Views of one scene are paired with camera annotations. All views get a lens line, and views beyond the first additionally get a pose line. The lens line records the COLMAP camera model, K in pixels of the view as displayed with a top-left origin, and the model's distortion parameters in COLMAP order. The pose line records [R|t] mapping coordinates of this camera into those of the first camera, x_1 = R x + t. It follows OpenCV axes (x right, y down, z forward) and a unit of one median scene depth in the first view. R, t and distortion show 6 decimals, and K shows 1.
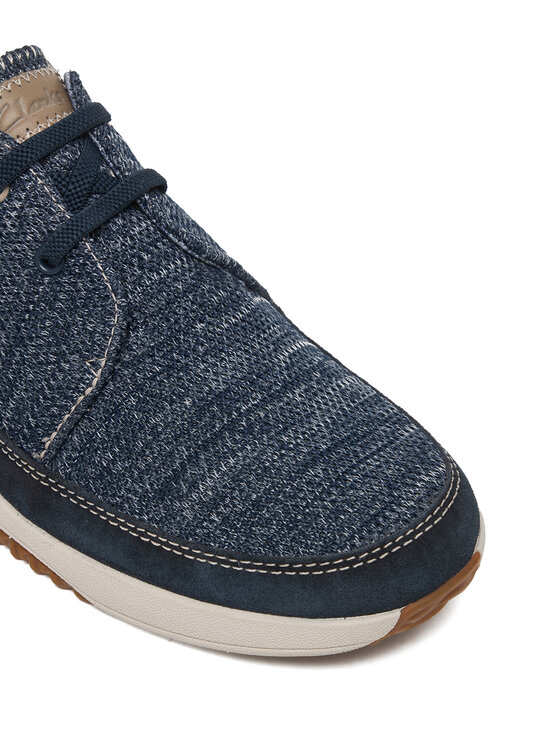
lens RADIAL K [[1584.3, 0, 280.1], [0, 1584.3, 373.1], [0, 0, 1]] dist [-0.180292, 0.000000]
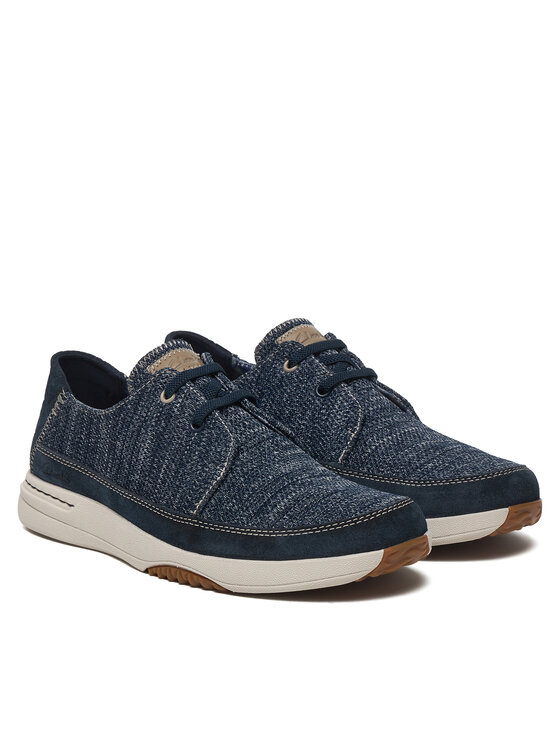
lens RADIAL K [[1501.2, 0, 279.9], [0, 1501.2, 373.3], [0, 0, 1]] dist [-0.074495, 0.000000]
pose [[0.996616, -0.068015, -0.046160, 0.045826], [0.039229, 0.887033, -0.460037, 0.740637], [0.072235, 0.456670, 0.886699, -0.673222]]
